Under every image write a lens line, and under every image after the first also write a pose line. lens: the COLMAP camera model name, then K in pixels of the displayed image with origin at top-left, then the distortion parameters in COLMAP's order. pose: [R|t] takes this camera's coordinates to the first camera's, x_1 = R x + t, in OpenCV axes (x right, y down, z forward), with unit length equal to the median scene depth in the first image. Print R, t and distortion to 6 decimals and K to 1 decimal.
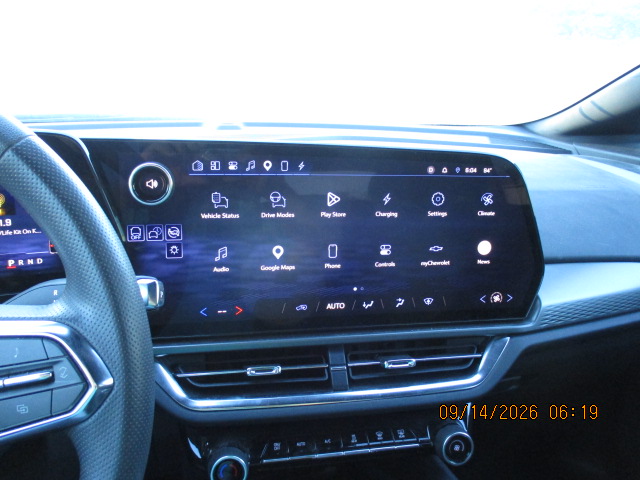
lens RADIAL K [[549.4, 0, 321.3], [0, 549.4, 245.4], [0, 0, 1]] dist [-0.033030, 0.006655]
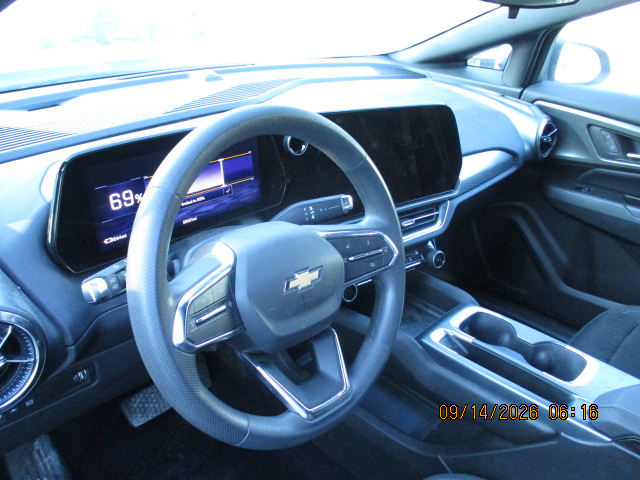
lens RADIAL K [[549.4, 0, 314.8], [0, 549.4, 238.5], [0, 0, 1]] dist [-0.033030, 0.006655]
pose [[0.912881, -0.173298, 0.369616, -0.834527], [0.101122, 0.973198, 0.206541, -0.147349], [-0.395503, -0.151172, 0.905939, -0.561035]]
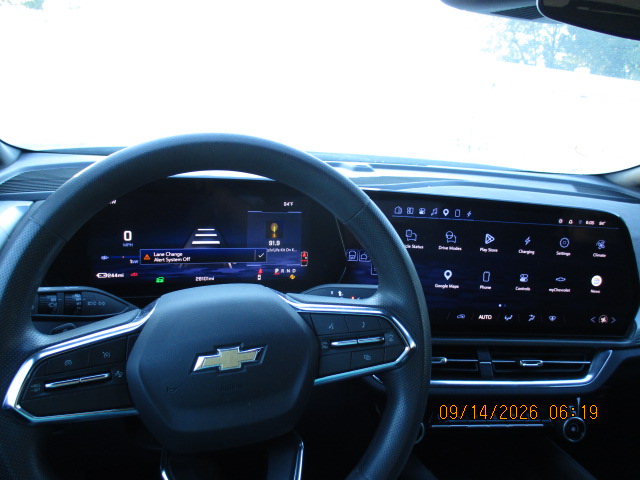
lens RADIAL K [[549.4, 0, 318.9], [0, 549.4, 239.6], [0, 0, 1]] dist [-0.033030, 0.006655]
pose [[0.995718, 0.059145, -0.071041, -0.298900], [-0.062522, 0.996969, -0.046293, 0.007980], [0.068088, 0.050536, 0.996399, -0.386695]]
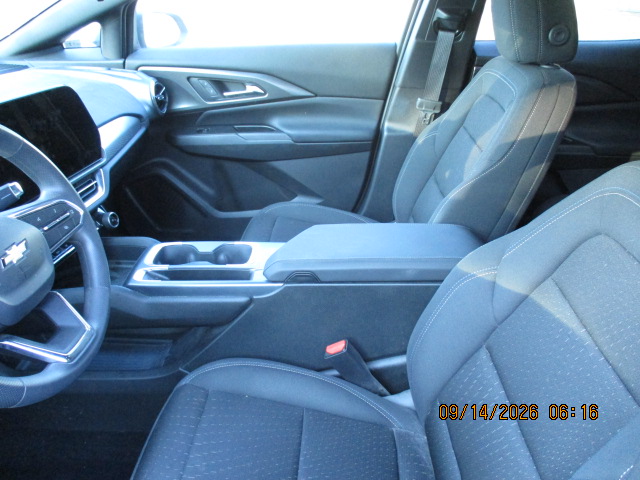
lens RADIAL K [[549.4, 0, 321.0], [0, 549.4, 239.9], [0, 0, 1]] dist [-0.033030, 0.006655]
pose [[0.418959, -0.463952, 0.780527, -1.117506], [0.287187, 0.883185, 0.370821, -0.131173], [-0.861392, 0.068798, 0.503259, -0.791884]]
